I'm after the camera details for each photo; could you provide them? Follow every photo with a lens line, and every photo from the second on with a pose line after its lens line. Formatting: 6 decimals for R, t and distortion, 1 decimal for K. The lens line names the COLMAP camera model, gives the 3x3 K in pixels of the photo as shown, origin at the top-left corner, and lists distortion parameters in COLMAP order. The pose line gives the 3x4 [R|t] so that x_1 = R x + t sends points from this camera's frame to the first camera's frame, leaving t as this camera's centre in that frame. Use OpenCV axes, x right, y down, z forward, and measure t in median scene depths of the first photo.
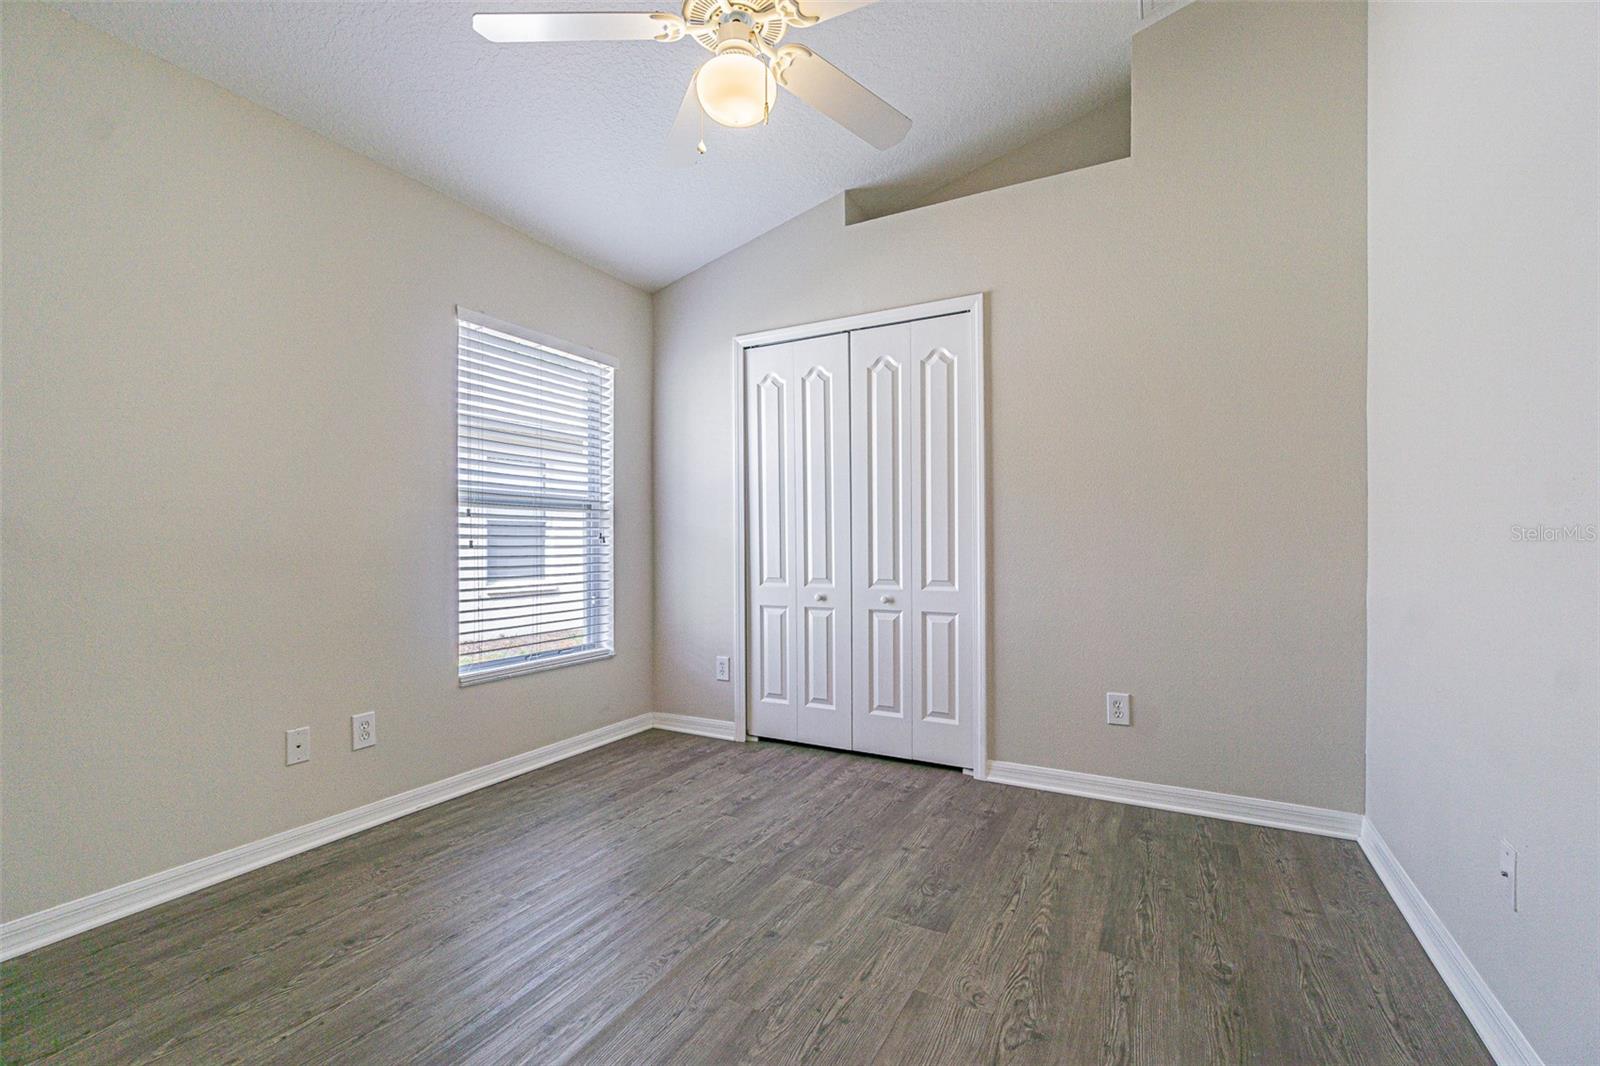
lens RADIAL K [[690.0, 0, 795.3], [0, 690.0, 527.6], [0, 0, 1]] dist [-0.003442, 0.000191]
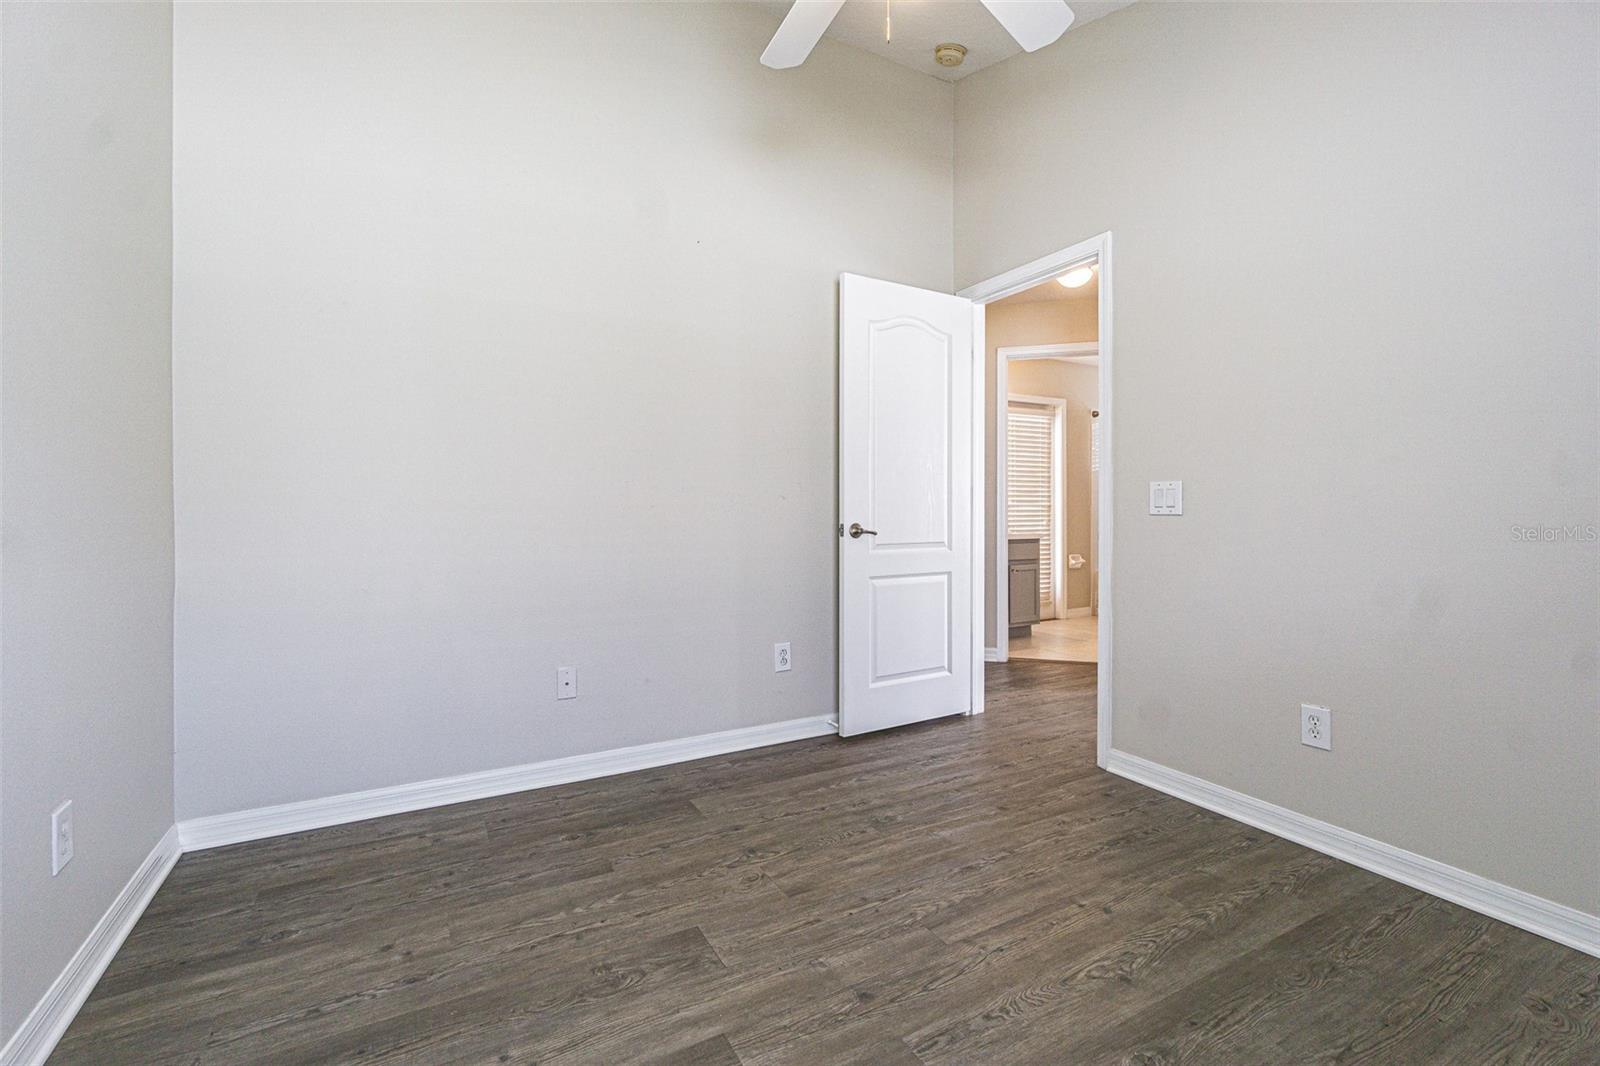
lens RADIAL K [[690.0, 0, 795.3], [0, 690.0, 527.6], [0, 0, 1]] dist [-0.003442, 0.000191]
pose [[-0.840659, -0.016601, 0.541311, -0.392257], [-0.008948, 0.999819, 0.016767, 0.028750], [-0.541491, 0.009252, -0.840655, 1.710283]]
